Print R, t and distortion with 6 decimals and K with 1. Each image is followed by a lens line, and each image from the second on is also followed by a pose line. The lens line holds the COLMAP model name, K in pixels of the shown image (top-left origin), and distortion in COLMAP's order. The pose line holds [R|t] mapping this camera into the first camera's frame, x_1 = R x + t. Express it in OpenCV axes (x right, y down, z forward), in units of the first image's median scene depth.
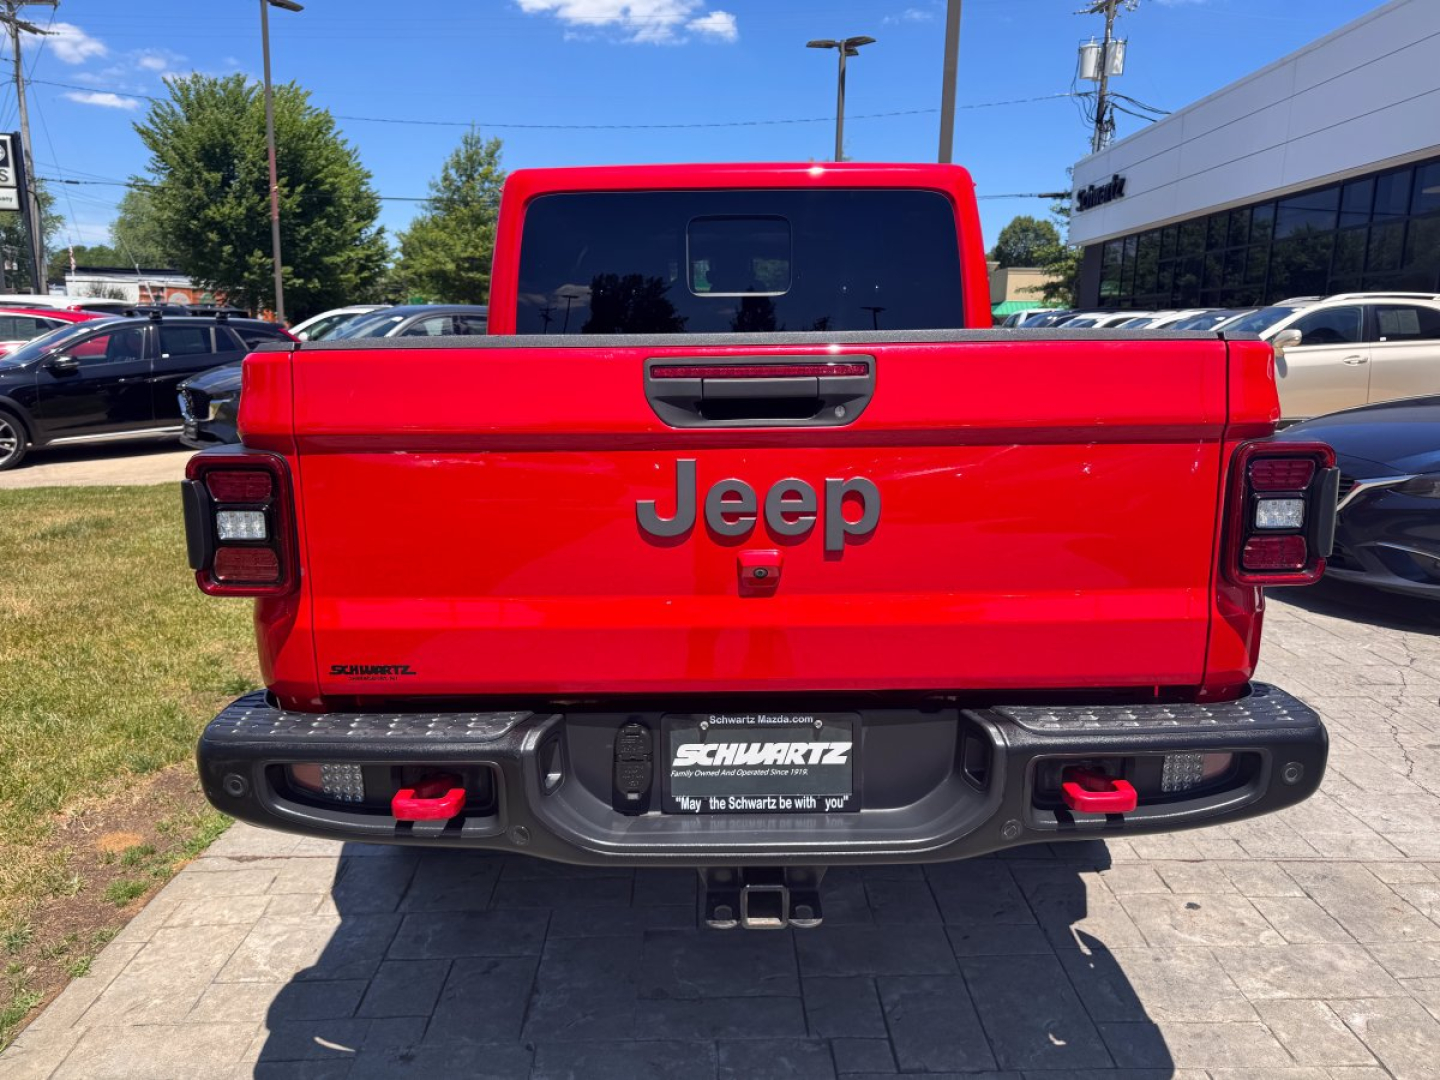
lens RADIAL K [[1043.8, 0, 717.4], [0, 1043.8, 546.6], [0, 0, 1]] dist [0.009611, -0.005500]
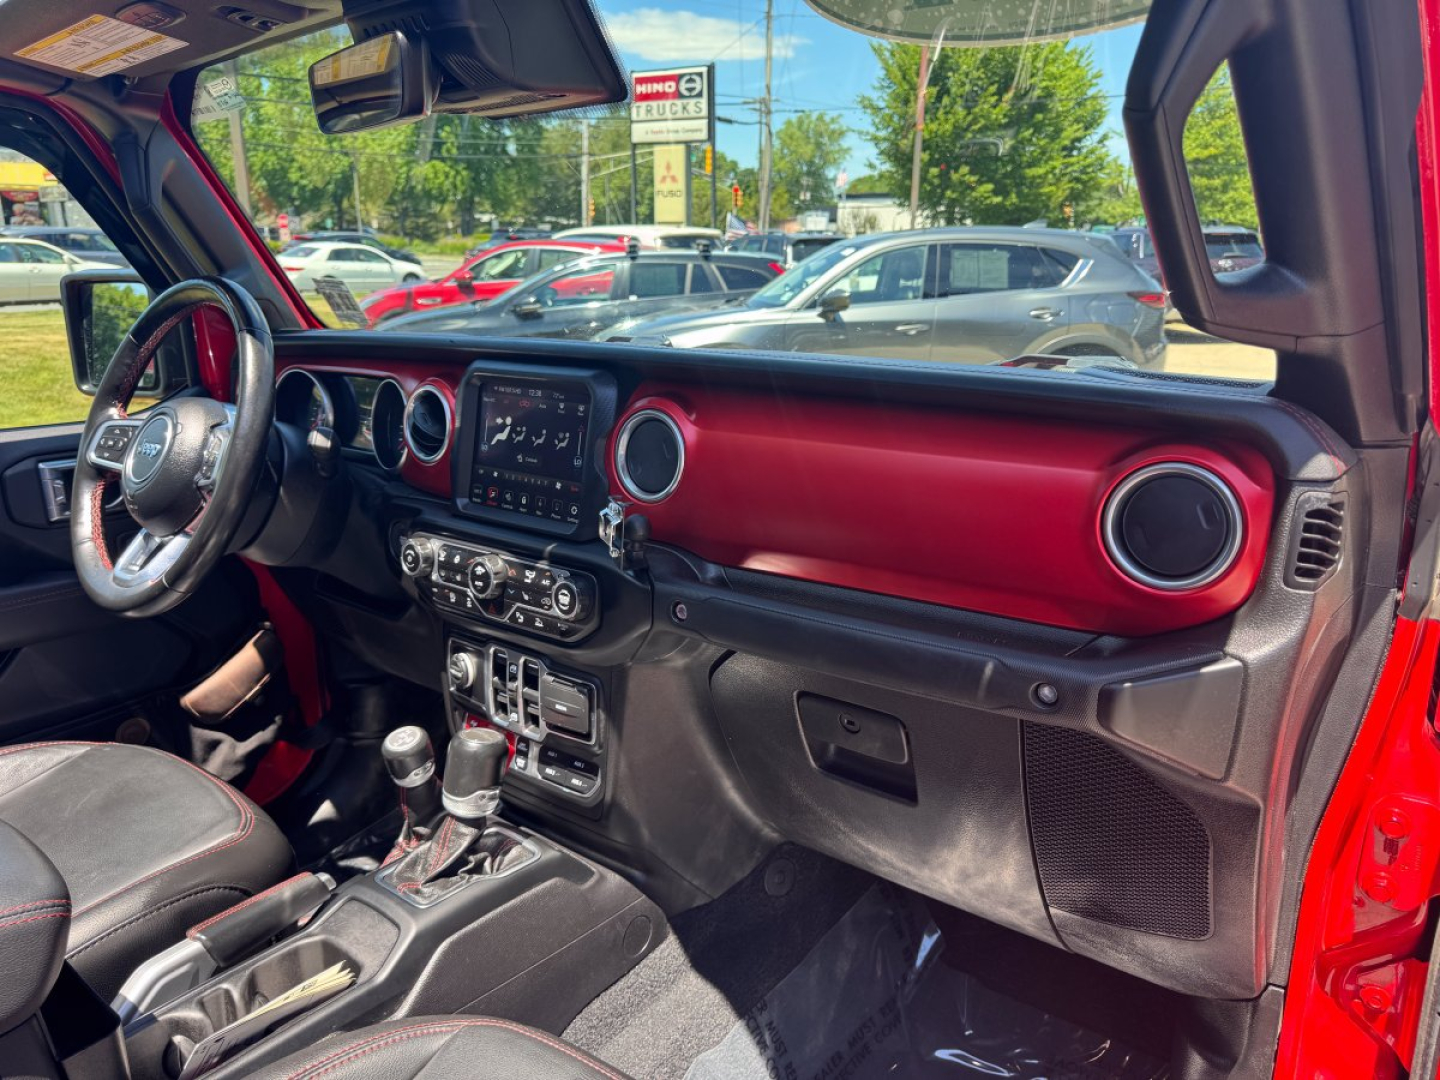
lens RADIAL K [[1030.2, 0, 725.2], [0, 1030.2, 537.1], [0, 0, 1]] dist [0.059111, -0.075479]
pose [[0.779255, 0.161609, -0.605512, 0.077574], [-0.120544, 0.986790, 0.108237, -0.091768], [0.615005, -0.011353, 0.788441, 0.389245]]
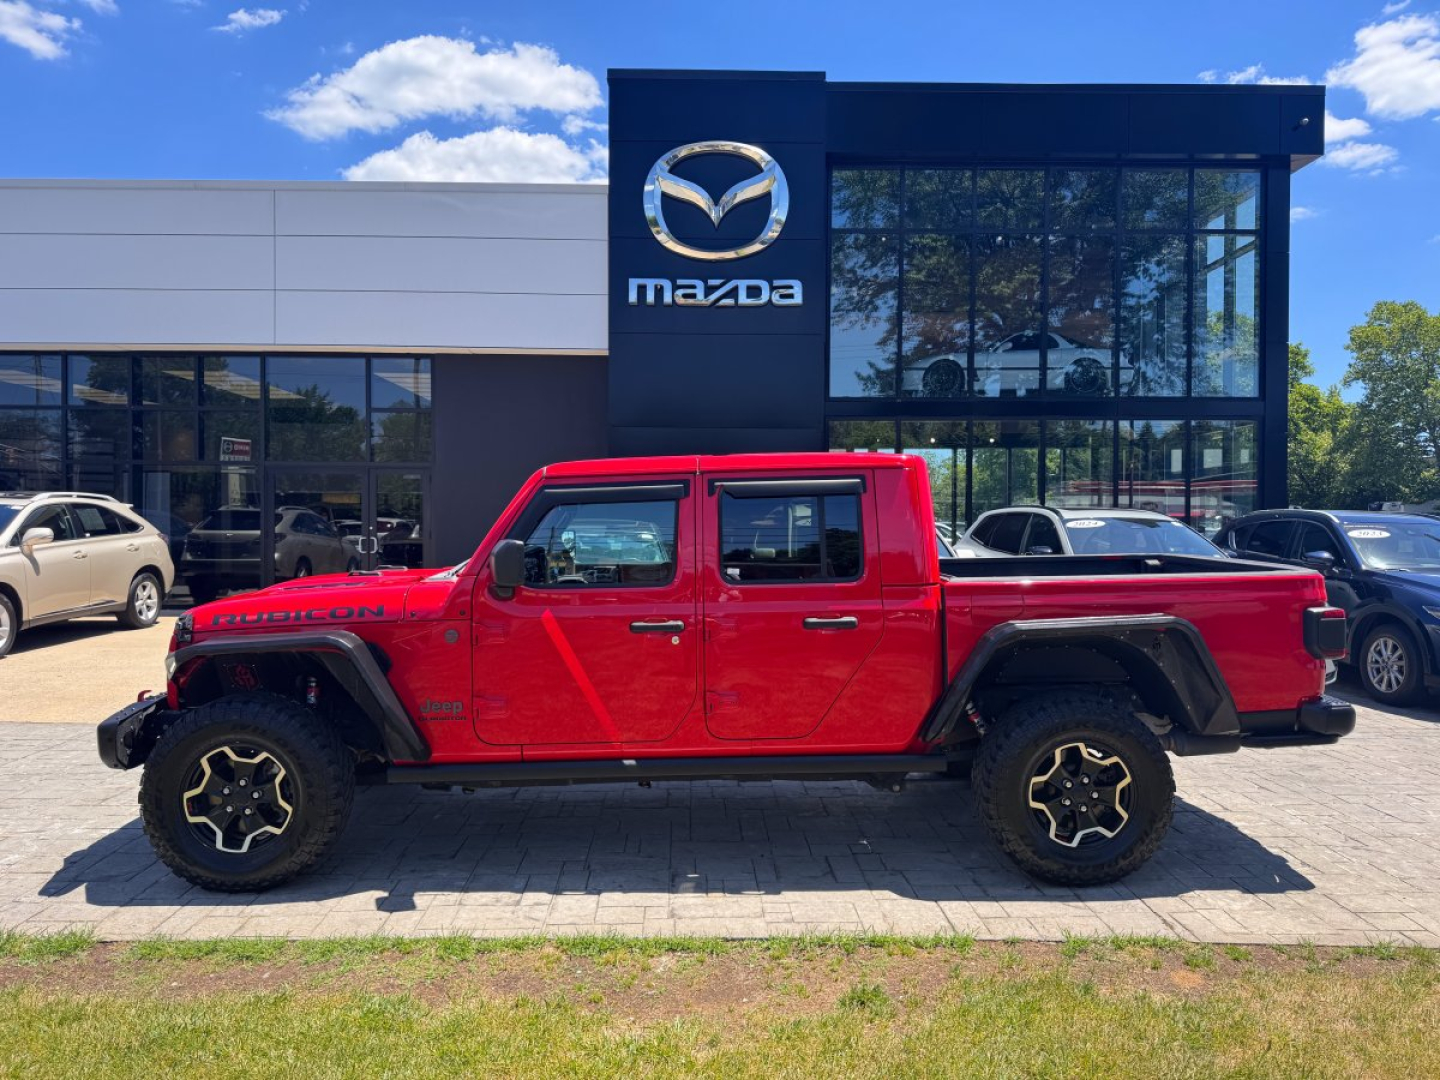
lens RADIAL K [[1030.2, 0, 725.2], [0, 1030.2, 537.1], [0, 0, 1]] dist [0.059111, -0.075479]
pose [[-0.048925, -0.023689, 0.998521, -0.468611], [0.194189, 0.980417, 0.032774, -0.101514], [-0.979743, 0.195505, -0.043367, 0.392938]]
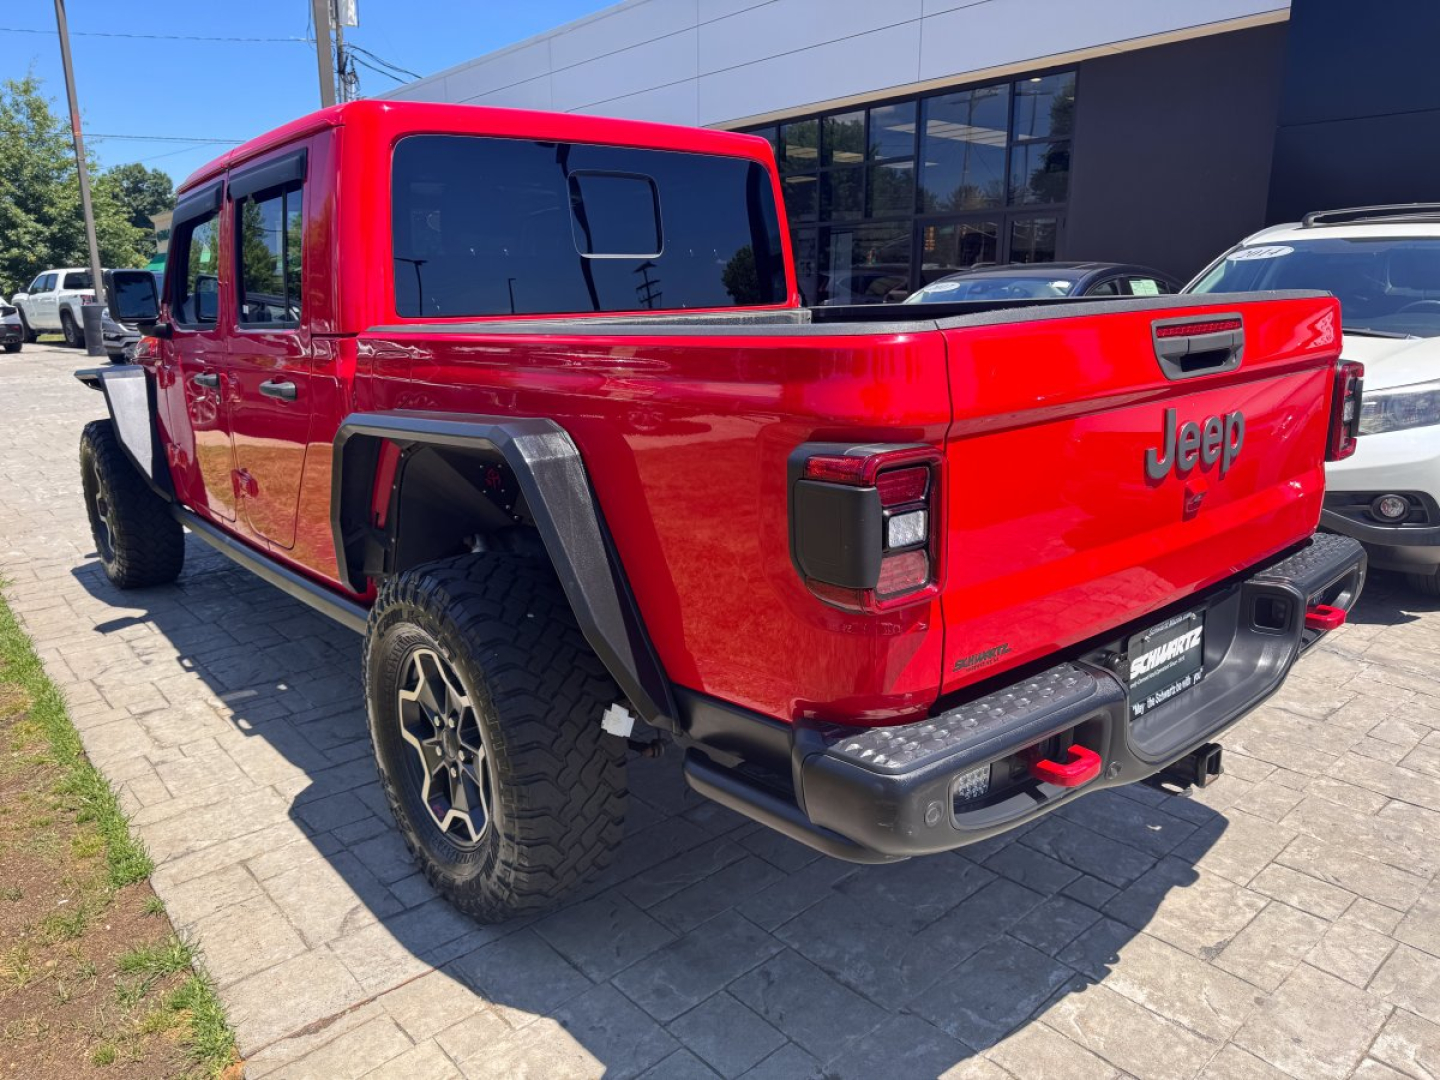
lens RADIAL K [[1030.2, 0, 725.2], [0, 1030.2, 537.1], [0, 0, 1]] dist [0.059111, -0.075479]
pose [[0.754103, -0.166190, 0.635381, -0.161319], [0.143958, 0.985754, 0.086976, -0.016314], [-0.640784, 0.025879, 0.767285, 0.060230]]
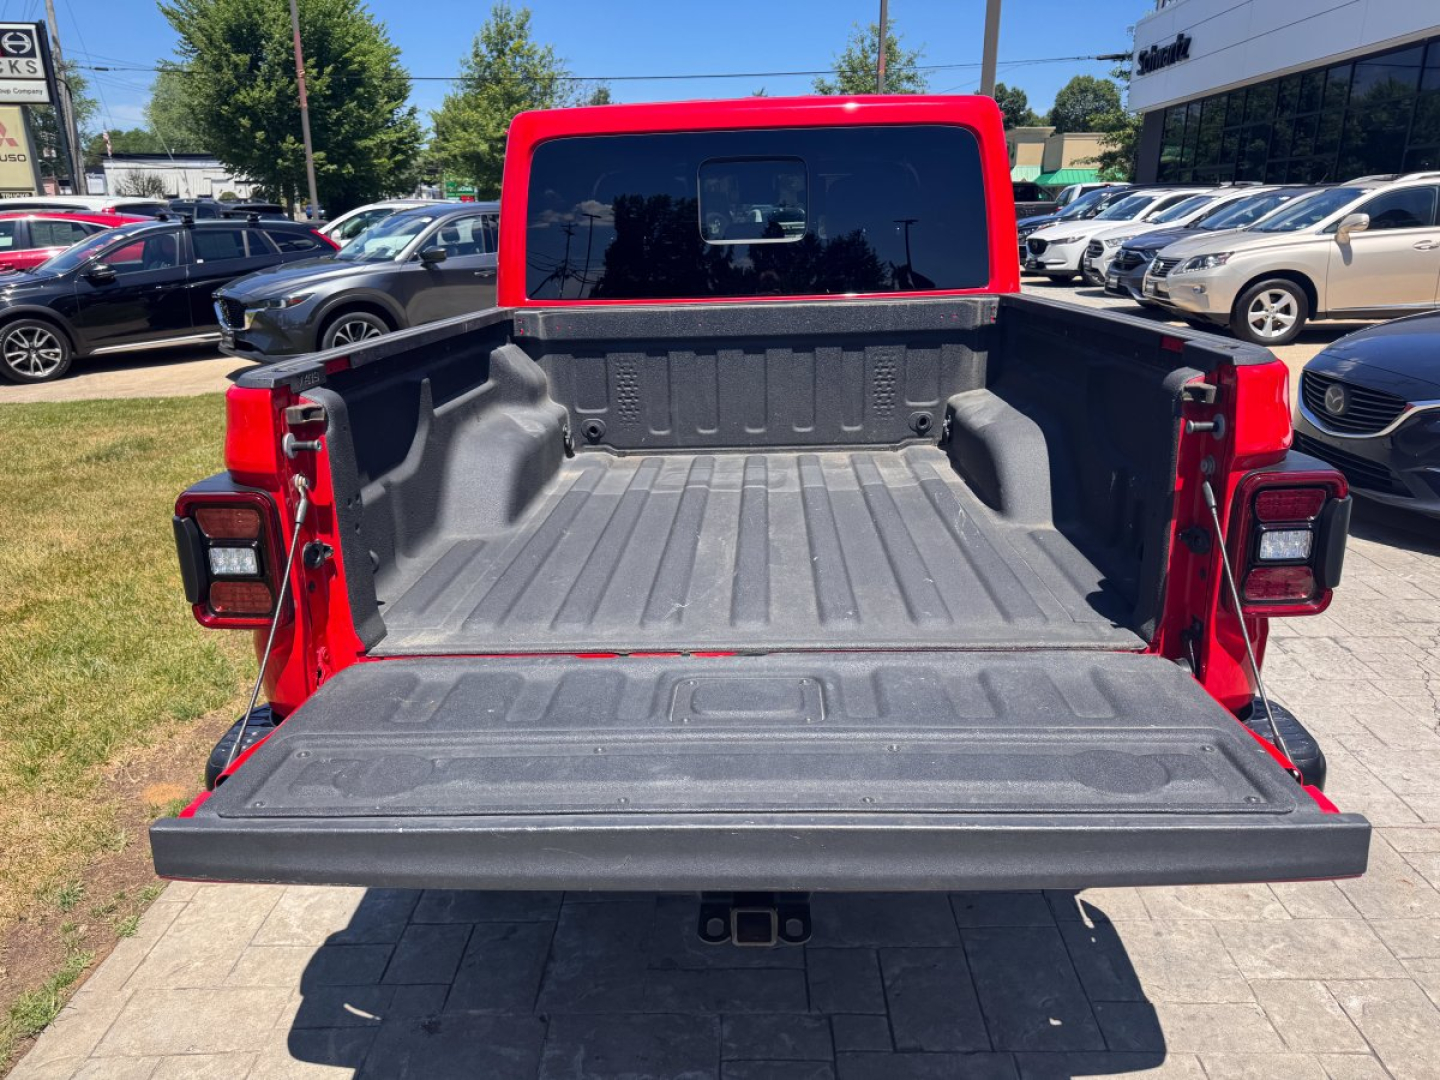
lens RADIAL K [[1042.1, 0, 714.1], [0, 1042.1, 540.0], [0, 0, 1]] dist [0.009560, -0.003955]
pose [[0.998930, -0.005221, -0.045942, 0.007932], [0.010116, 0.994211, 0.106965, -0.020425], [0.045118, -0.107315, 0.993201, 0.002939]]
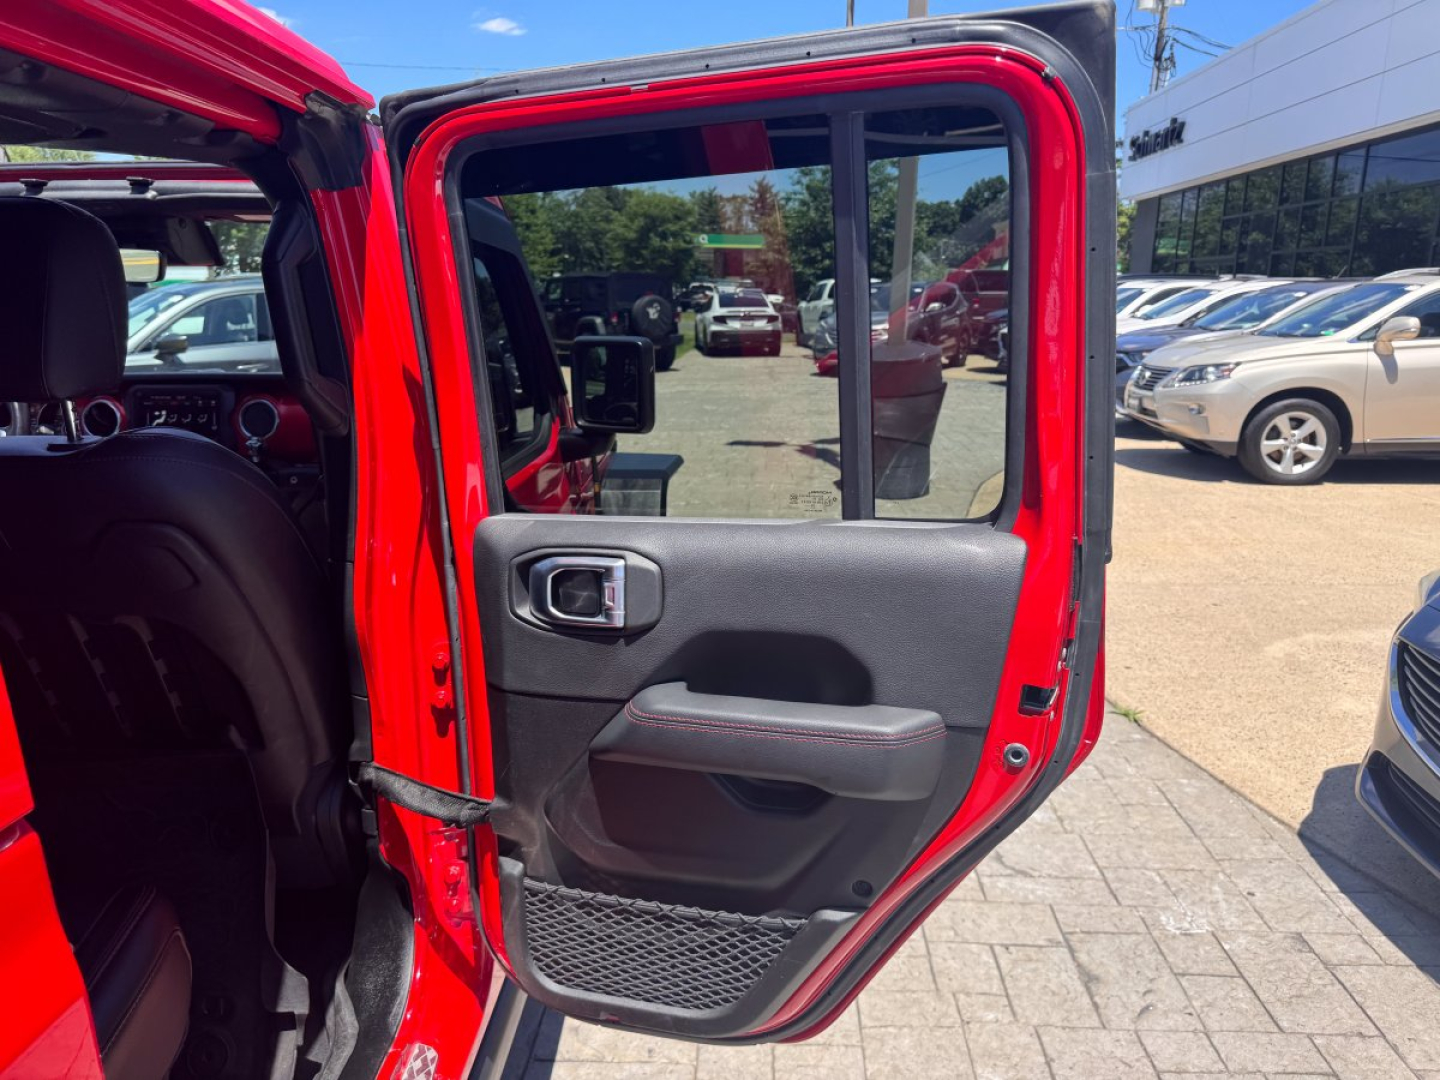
lens RADIAL K [[1034.5, 0, 721.5], [0, 1034.5, 534.4], [0, 0, 1]] dist [0.000189, -0.004747]
pose [[0.998814, 0.012191, -0.047132, 0.115198], [-0.010755, 0.999474, 0.030602, -0.073823], [0.047480, -0.030059, 0.998420, 0.263842]]
